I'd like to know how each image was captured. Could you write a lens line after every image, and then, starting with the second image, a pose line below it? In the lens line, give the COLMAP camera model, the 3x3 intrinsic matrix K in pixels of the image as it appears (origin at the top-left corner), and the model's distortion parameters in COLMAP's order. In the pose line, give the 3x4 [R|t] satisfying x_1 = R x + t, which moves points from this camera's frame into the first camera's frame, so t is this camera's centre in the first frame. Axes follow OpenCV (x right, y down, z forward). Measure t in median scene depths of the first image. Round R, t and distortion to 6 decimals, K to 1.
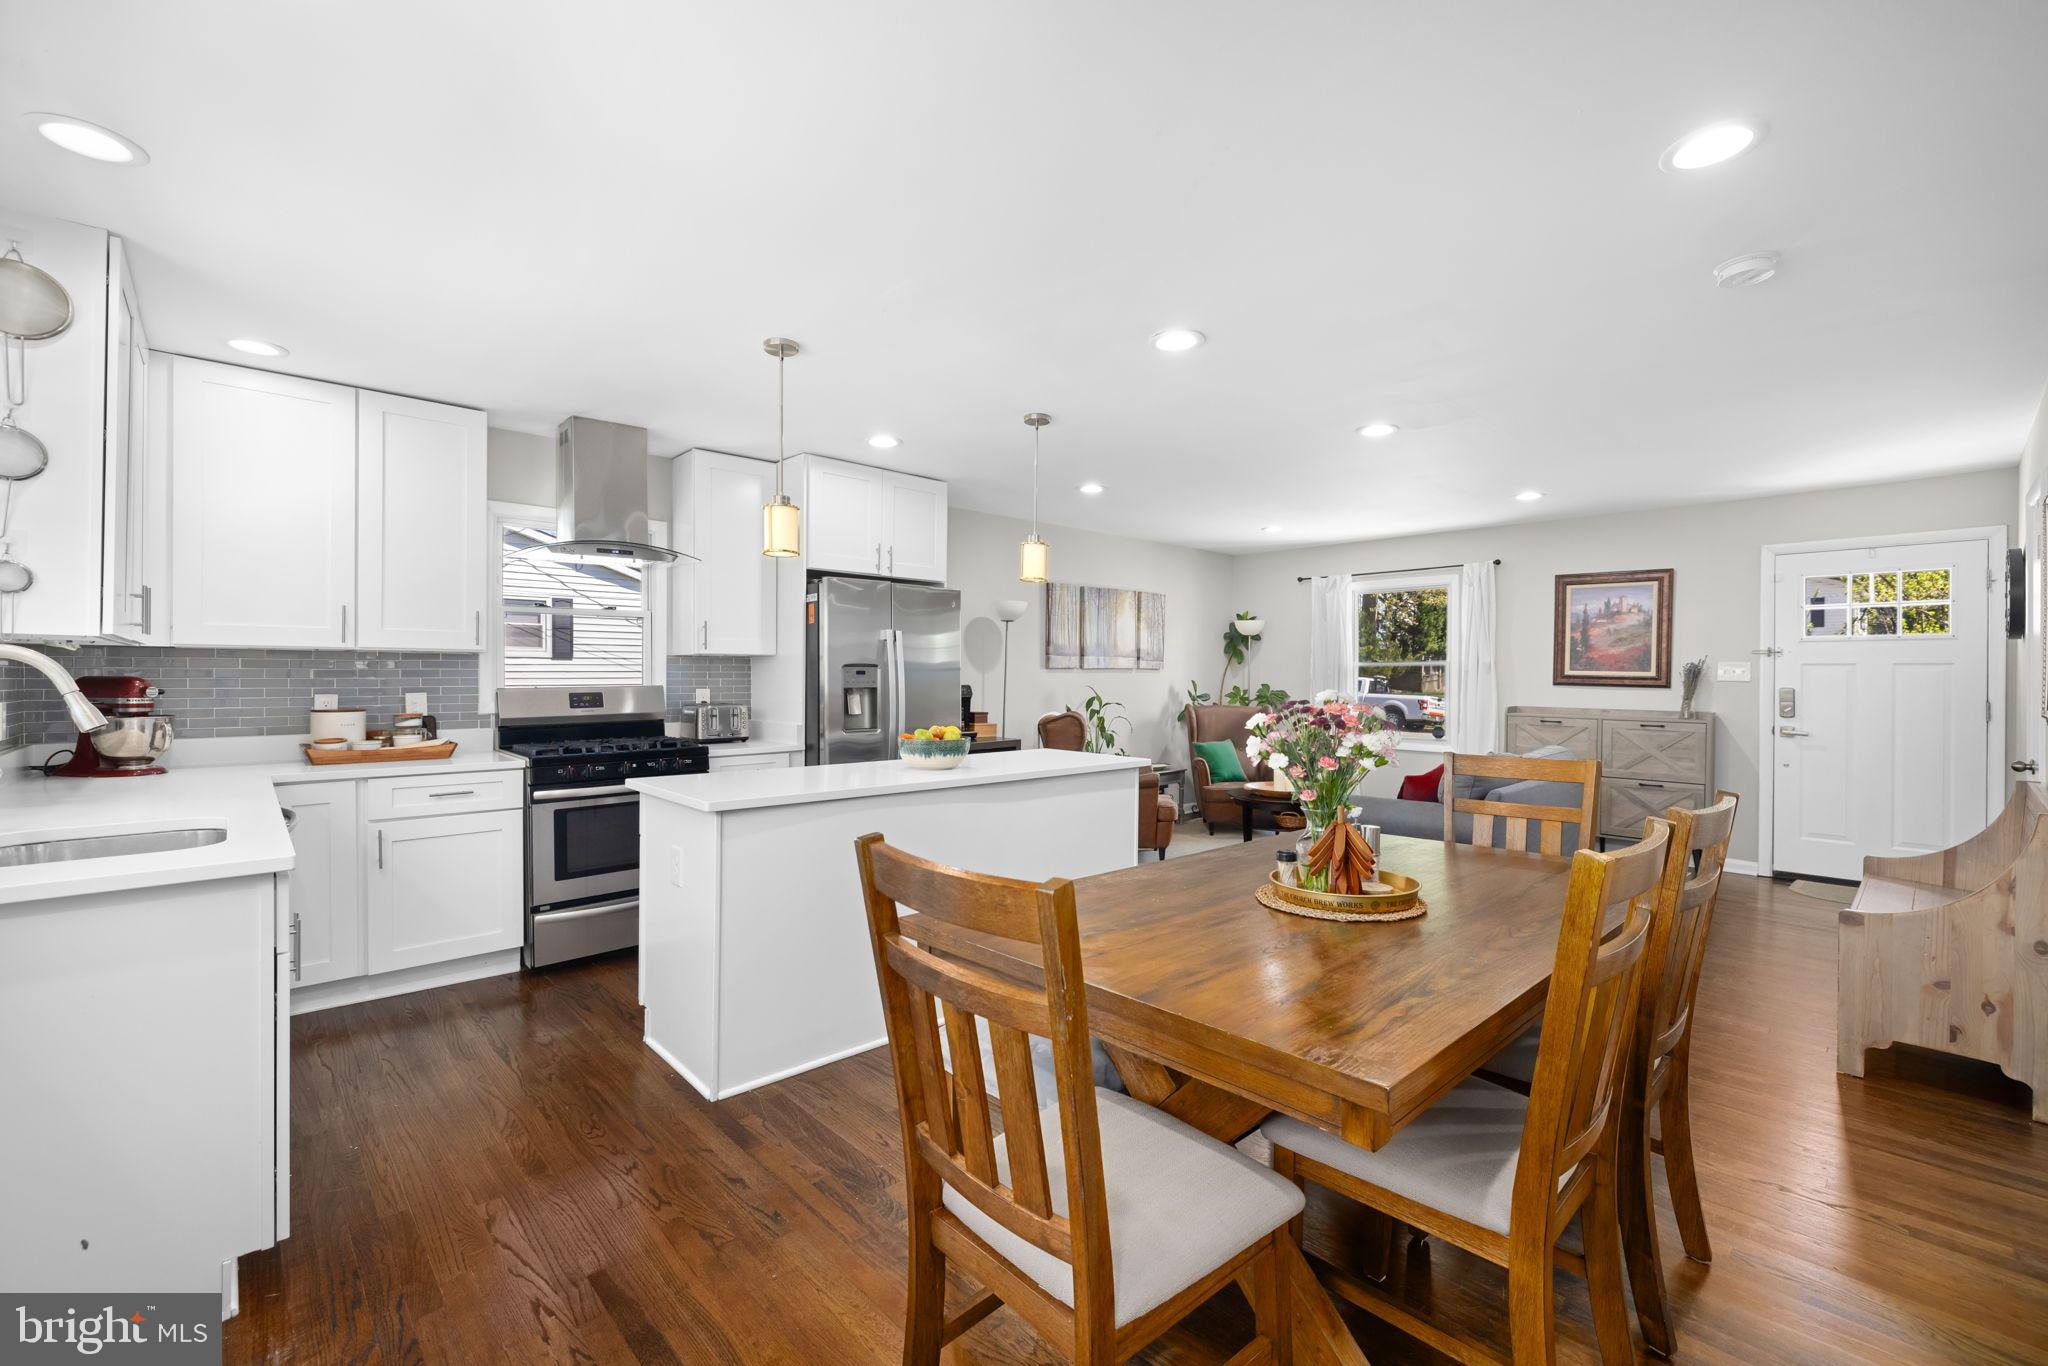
lens RADIAL K [[847.3, 0, 1018.6], [0, 847.3, 677.2], [0, 0, 1]] dist [-0.001475, -0.000524]
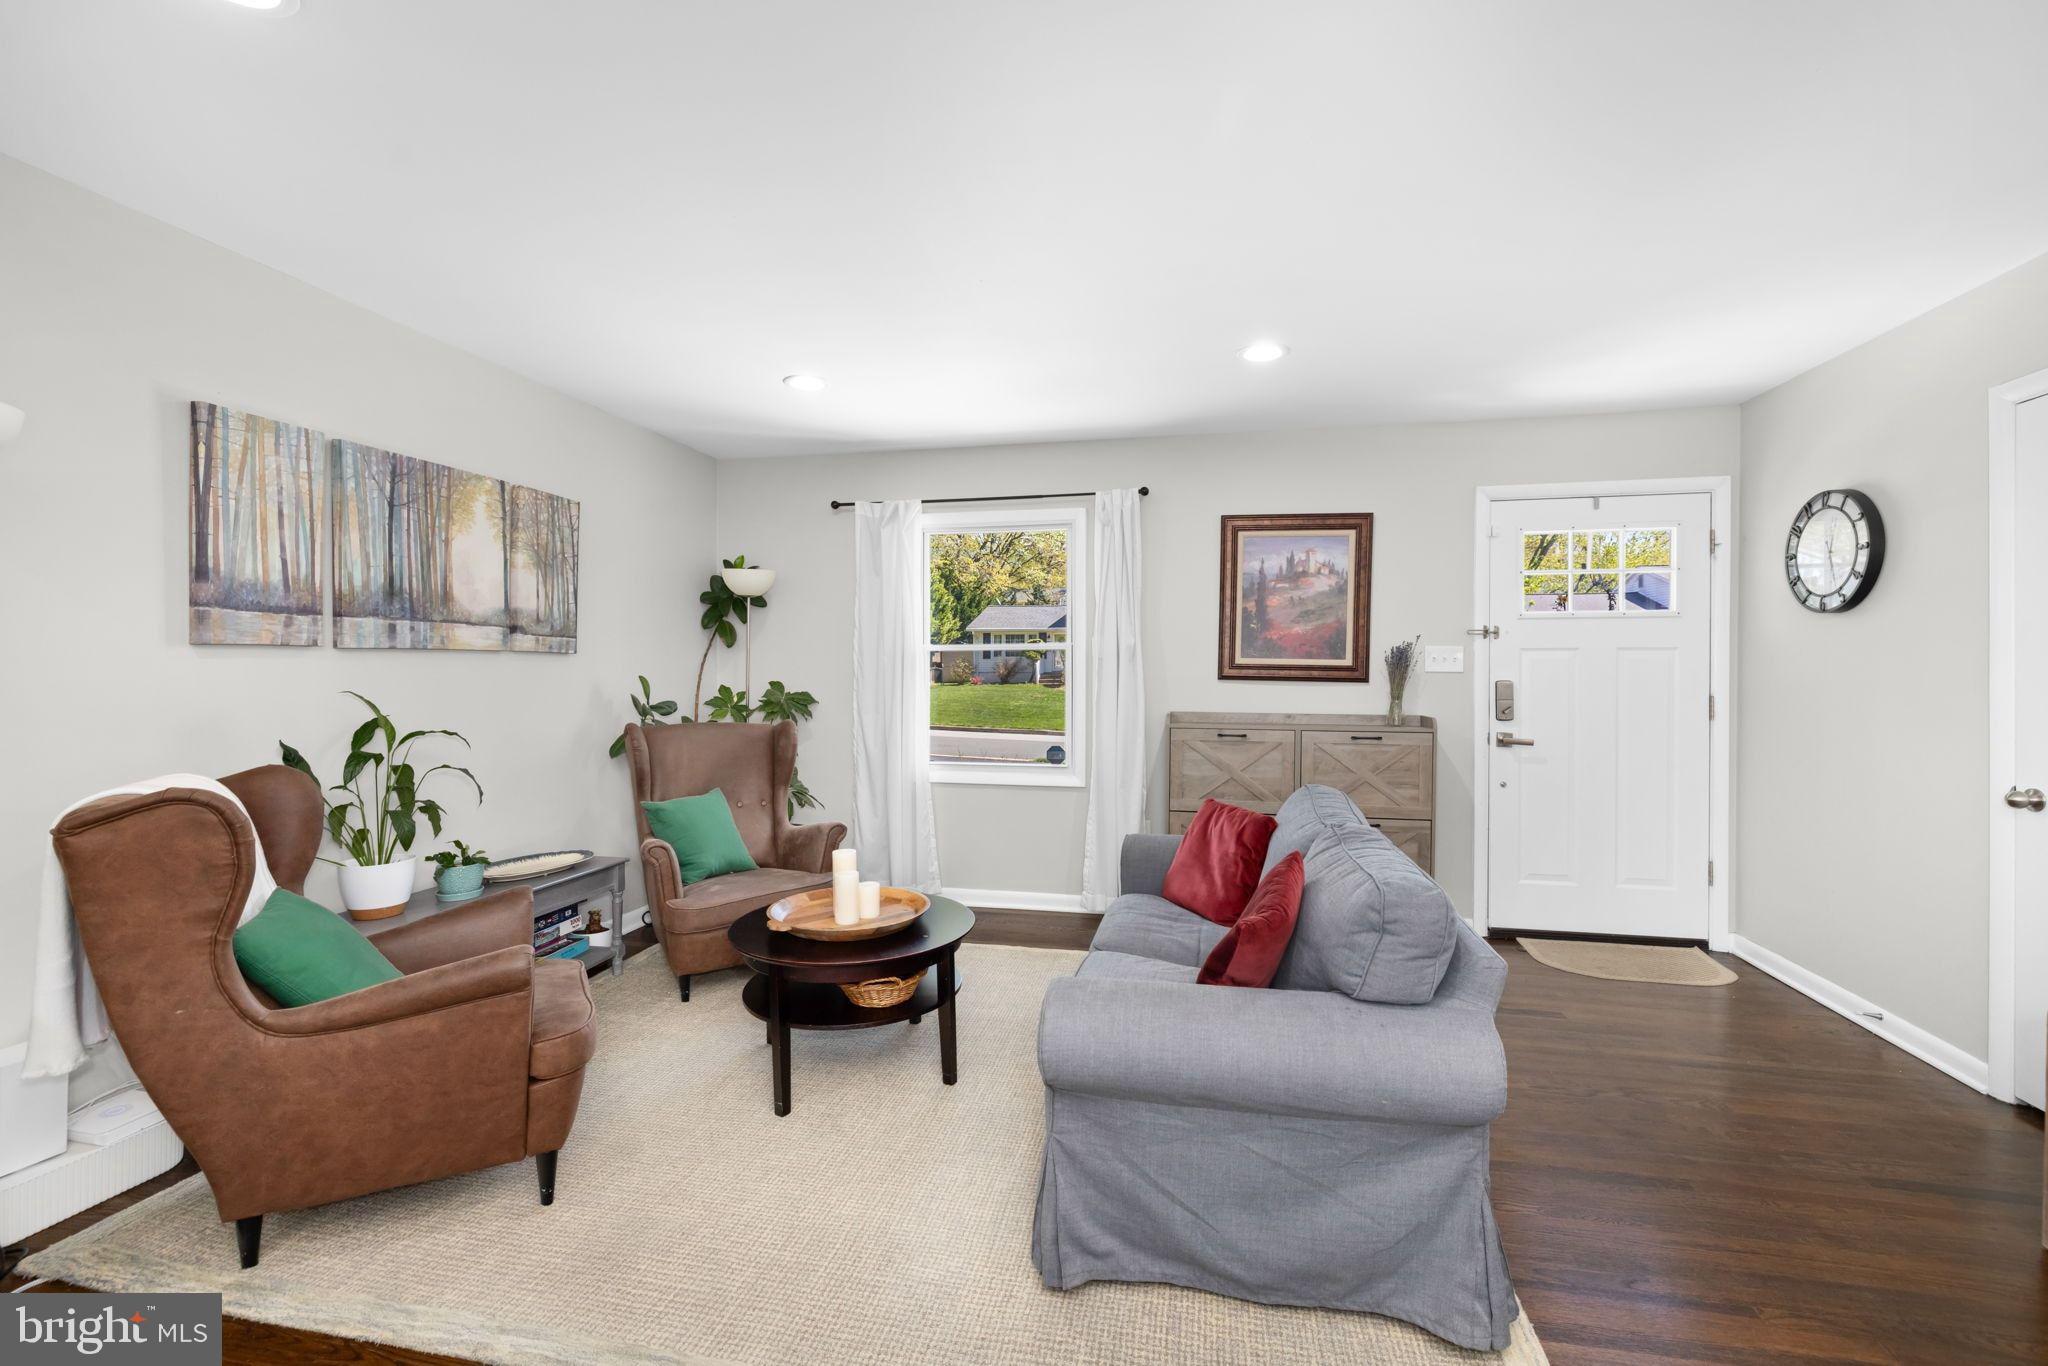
lens RADIAL K [[847.3, 0, 1032.8], [0, 847.3, 679.2], [0, 0, 1]] dist [-0.001475, -0.000524]
pose [[0.806918, -0.009308, 0.590590, 0.115029], [0.004800, 0.999946, 0.009202, 0.002400], [-0.590643, -0.004591, 0.806920, 0.544685]]
